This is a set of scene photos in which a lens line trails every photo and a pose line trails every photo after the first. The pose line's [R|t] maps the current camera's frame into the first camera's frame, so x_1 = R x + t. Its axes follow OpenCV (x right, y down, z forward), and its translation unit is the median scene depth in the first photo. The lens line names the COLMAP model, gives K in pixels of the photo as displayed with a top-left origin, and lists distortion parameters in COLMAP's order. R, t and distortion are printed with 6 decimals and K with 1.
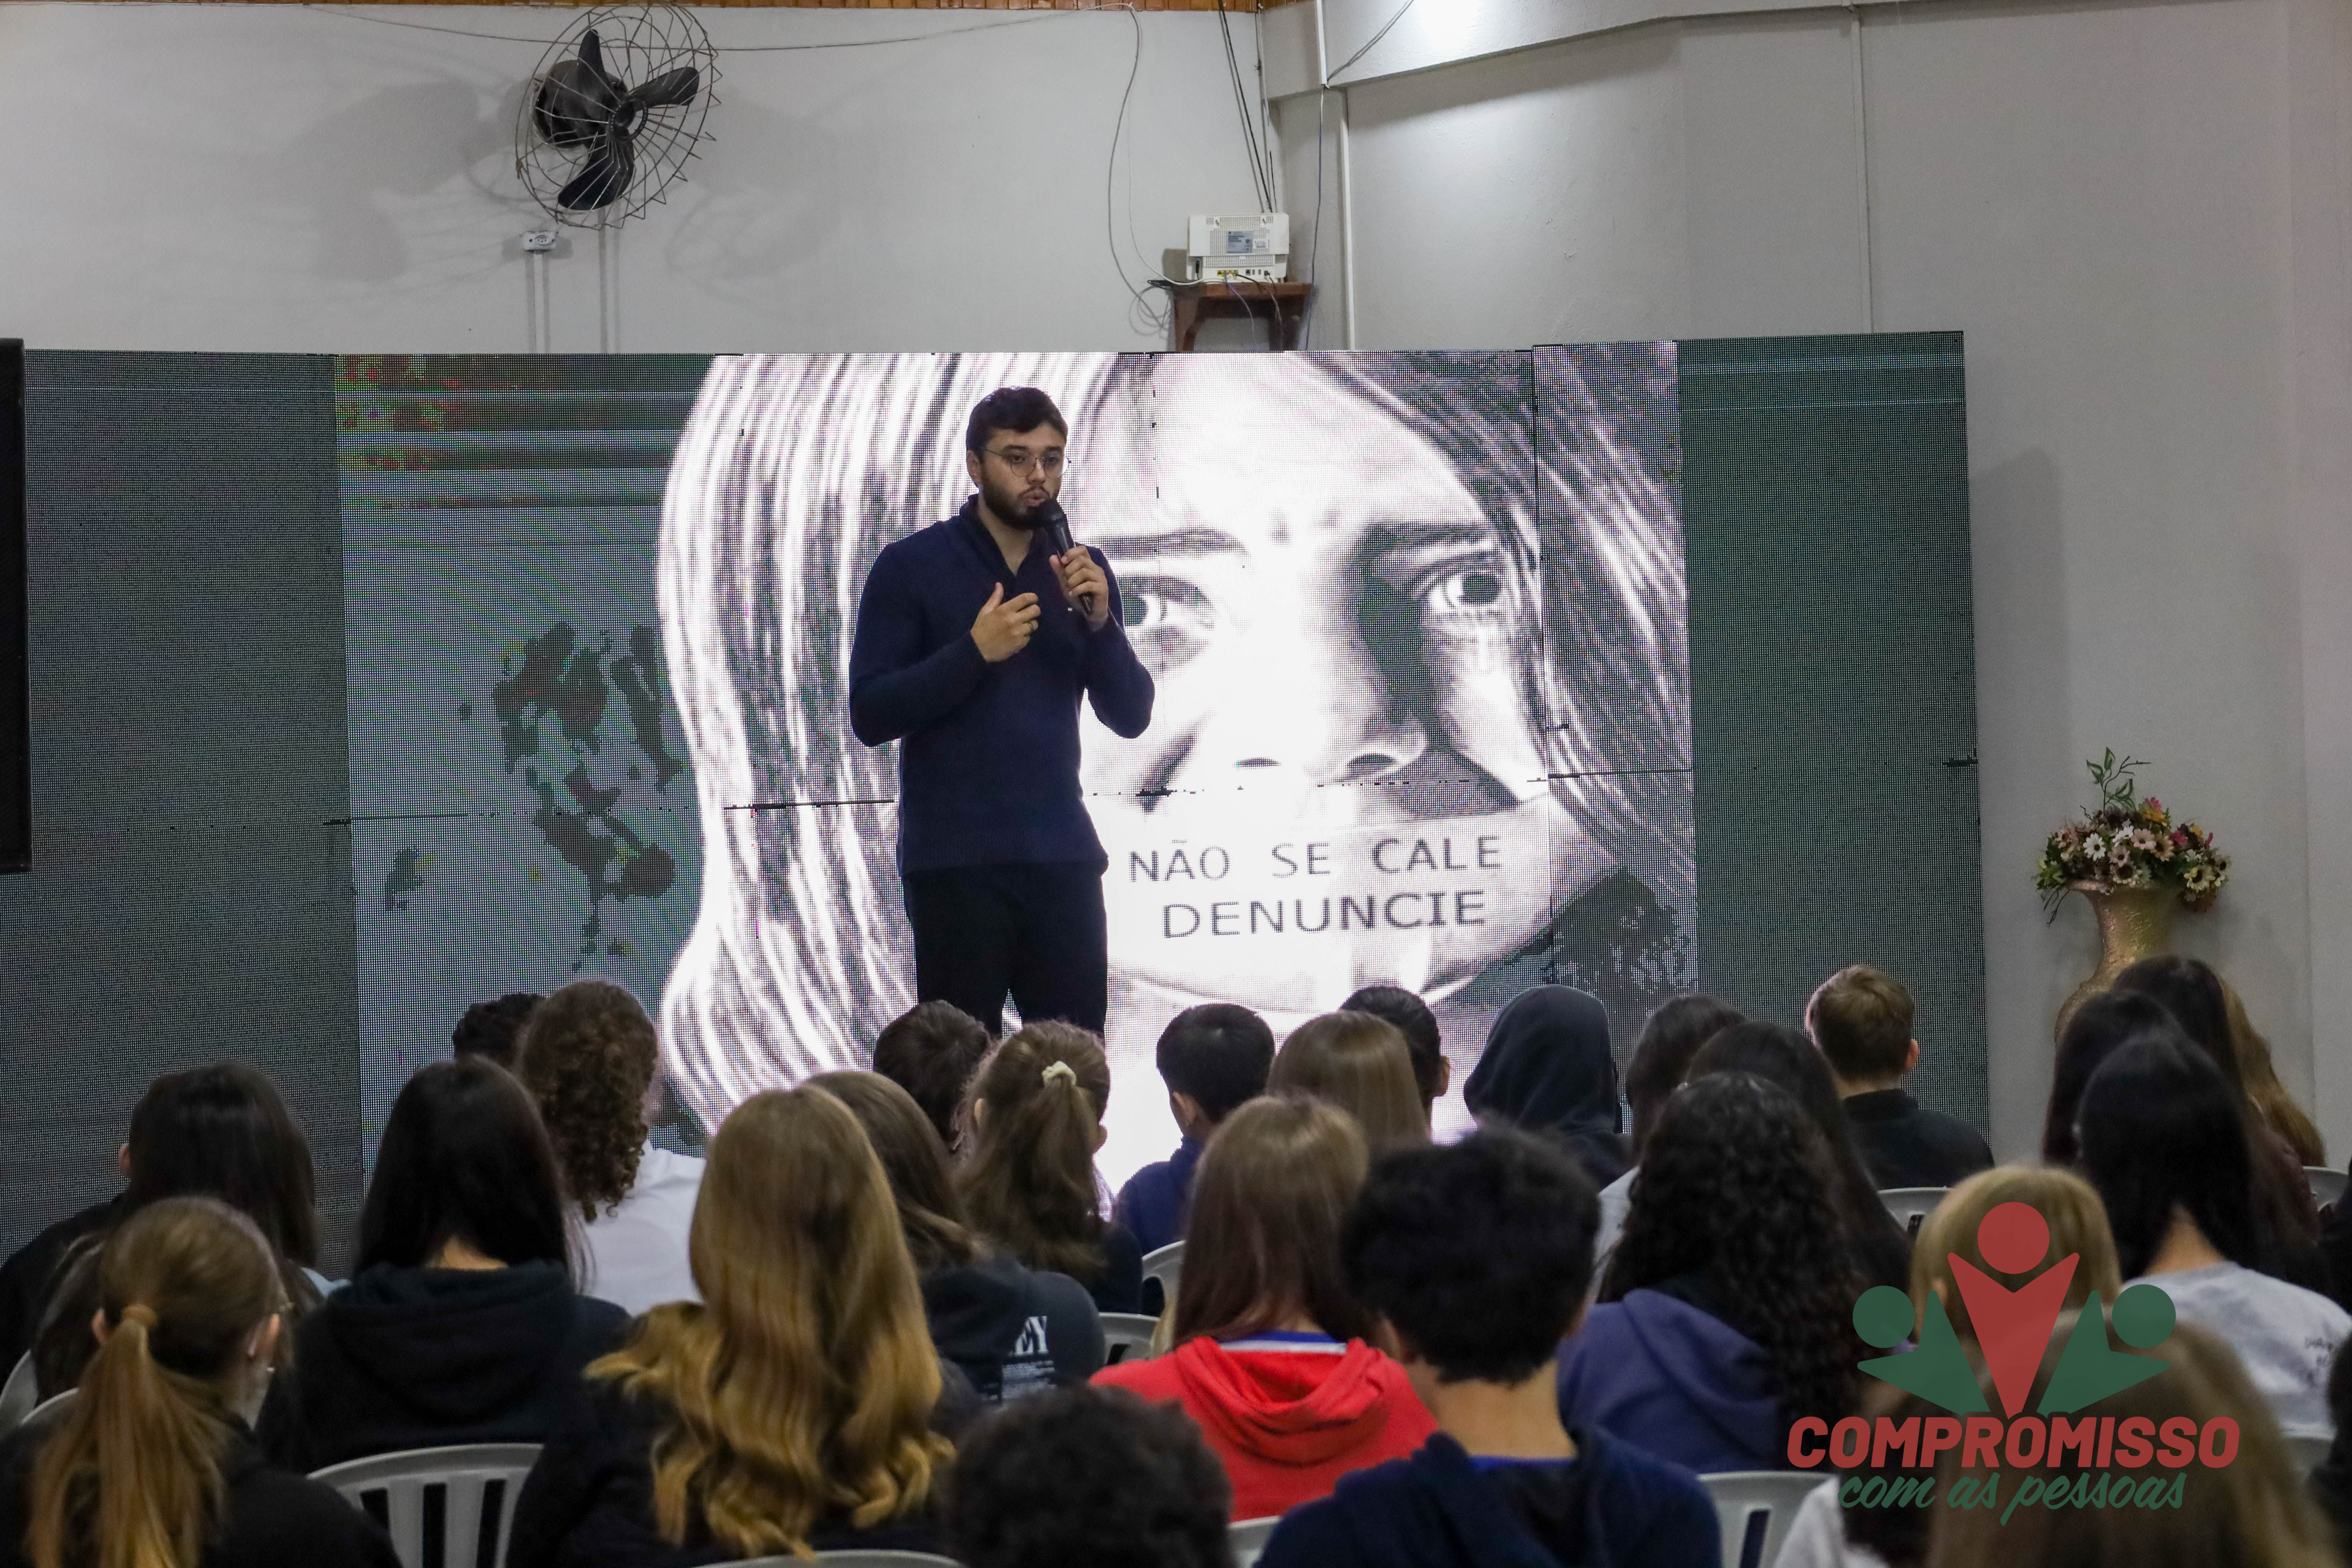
lens RADIAL K [[6939.9, 0, 1176.0], [0, 6939.9, 784.0], [0, 0, 1]] dist [0.006207, -1.332566]
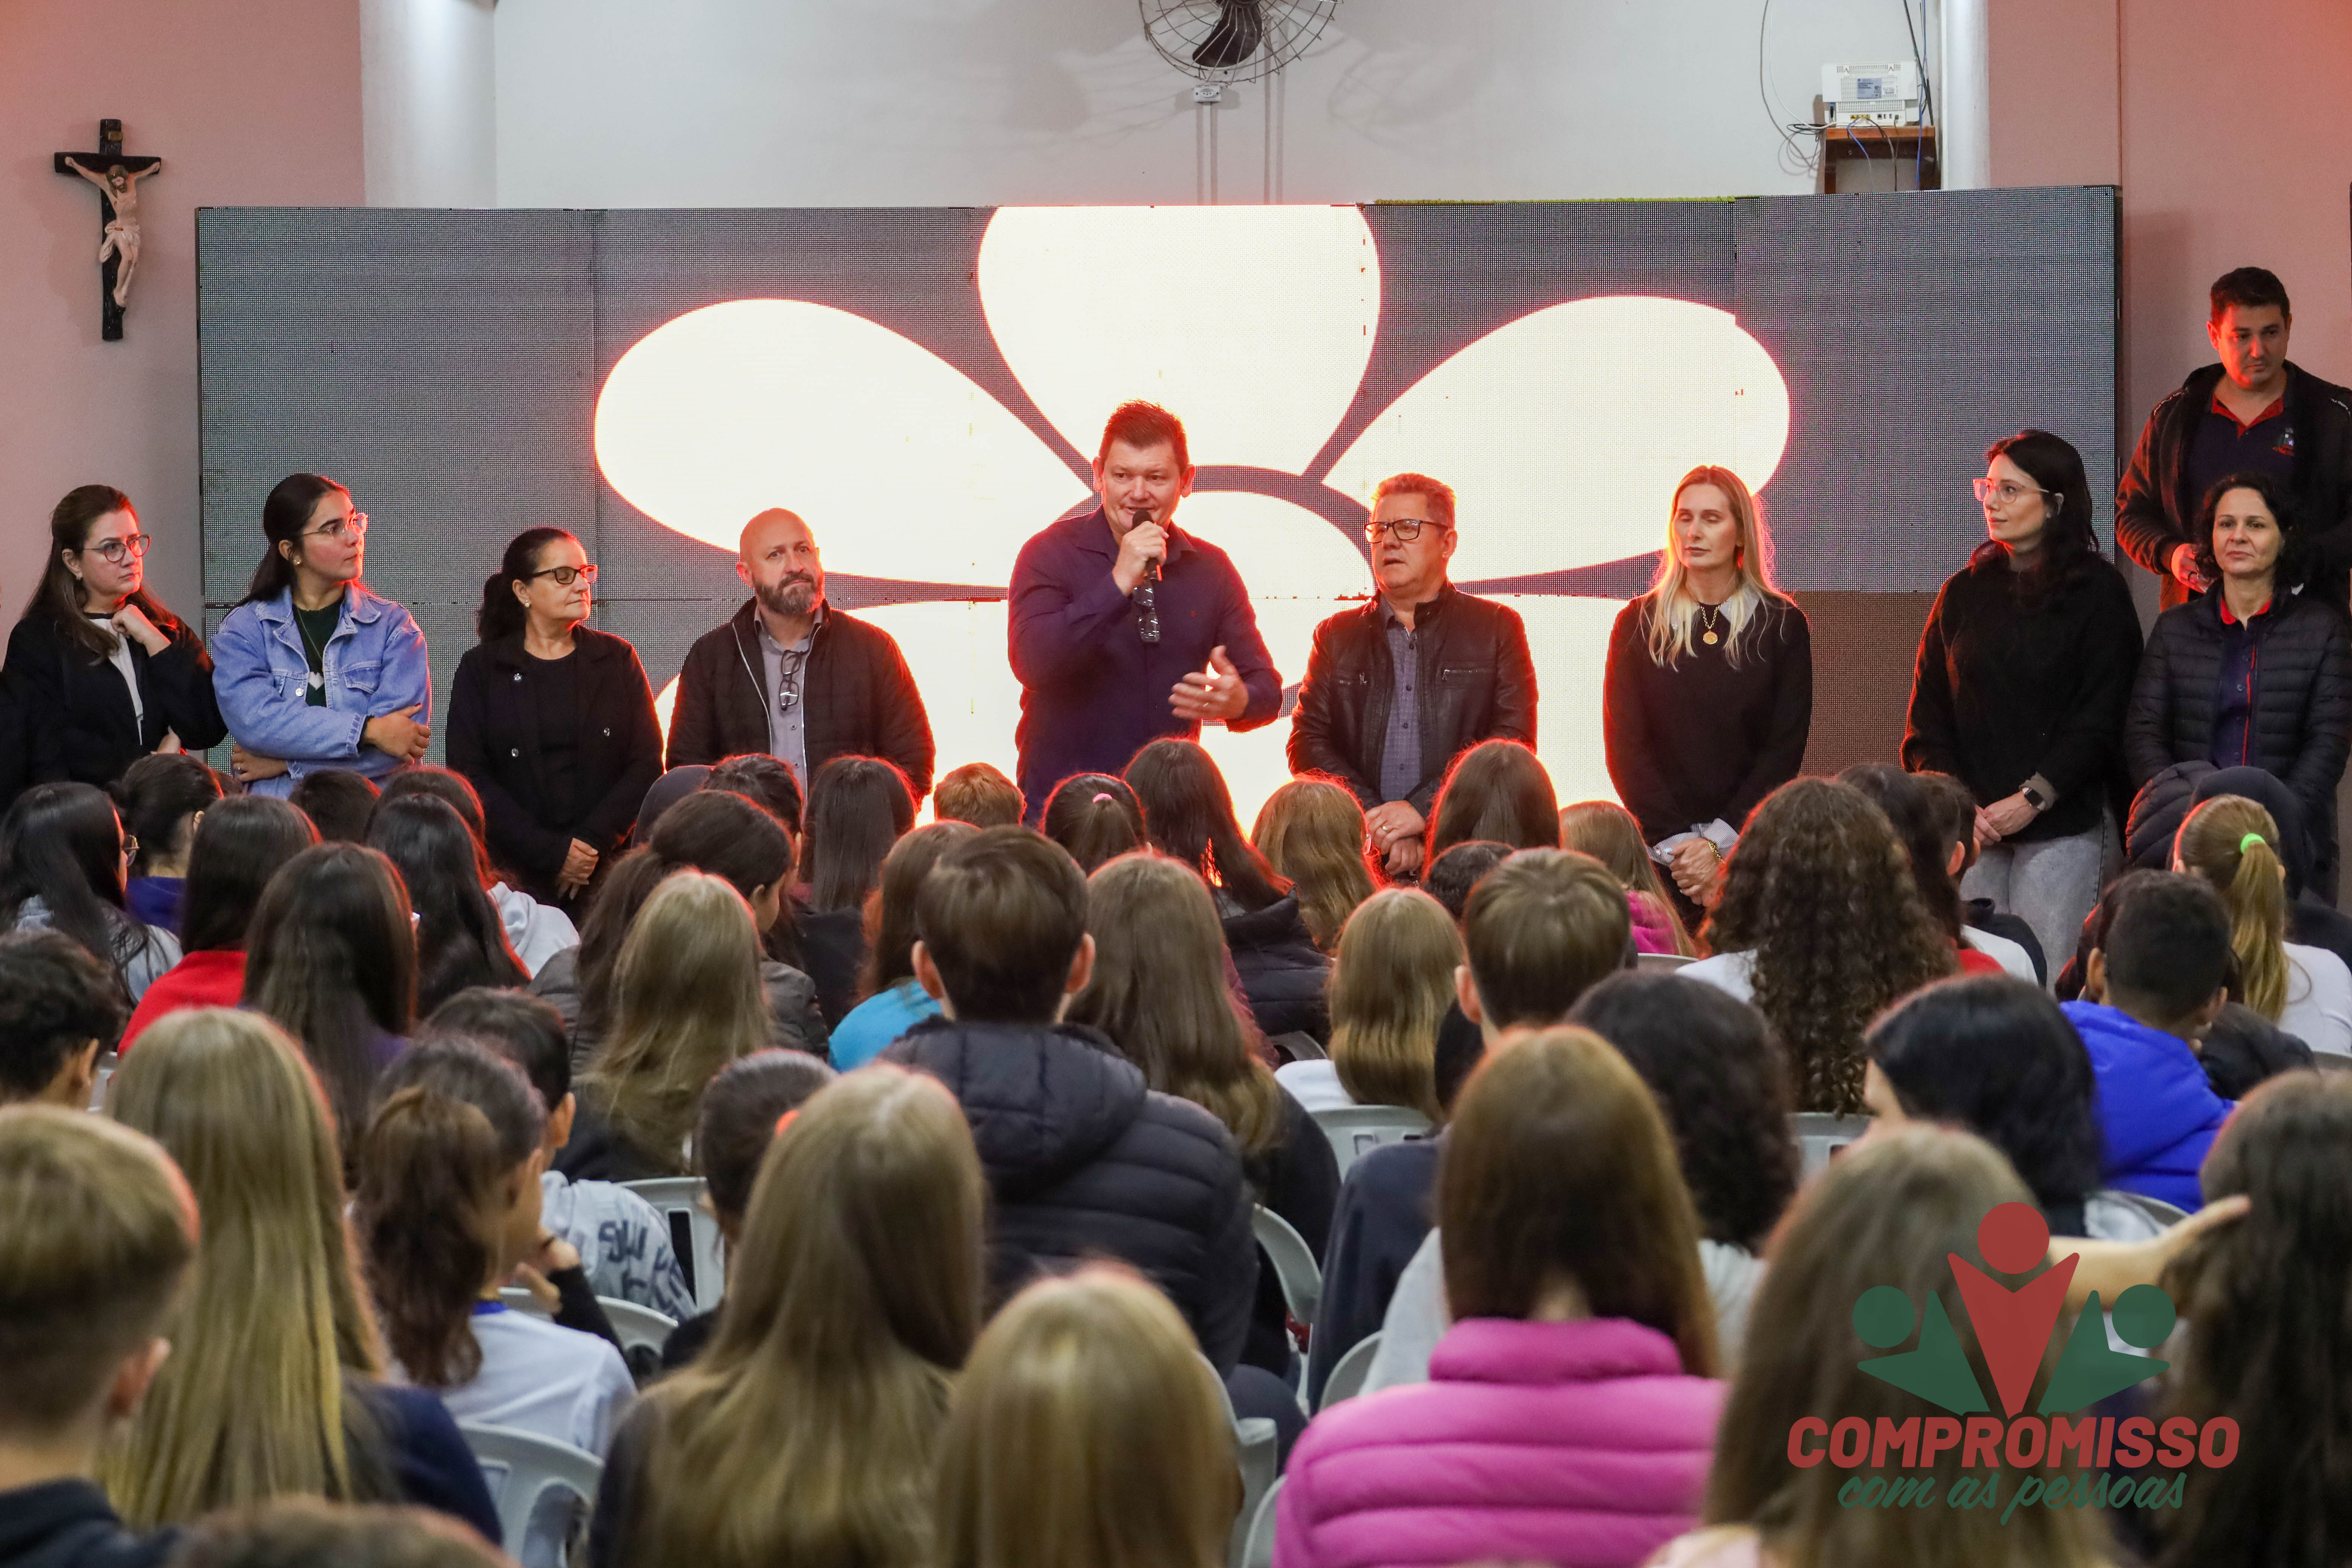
lens RADIAL K [[6939.9, 0, 1176.0], [0, 6939.9, 784.0], [0, 0, 1]] dist [0.006207, -1.332566]
pose [[0.888404, 0.040436, -0.457278, 0.431272], [-0.024539, 0.998872, 0.040654, -0.011890], [0.458406, -0.024896, 0.888394, -0.010593]]
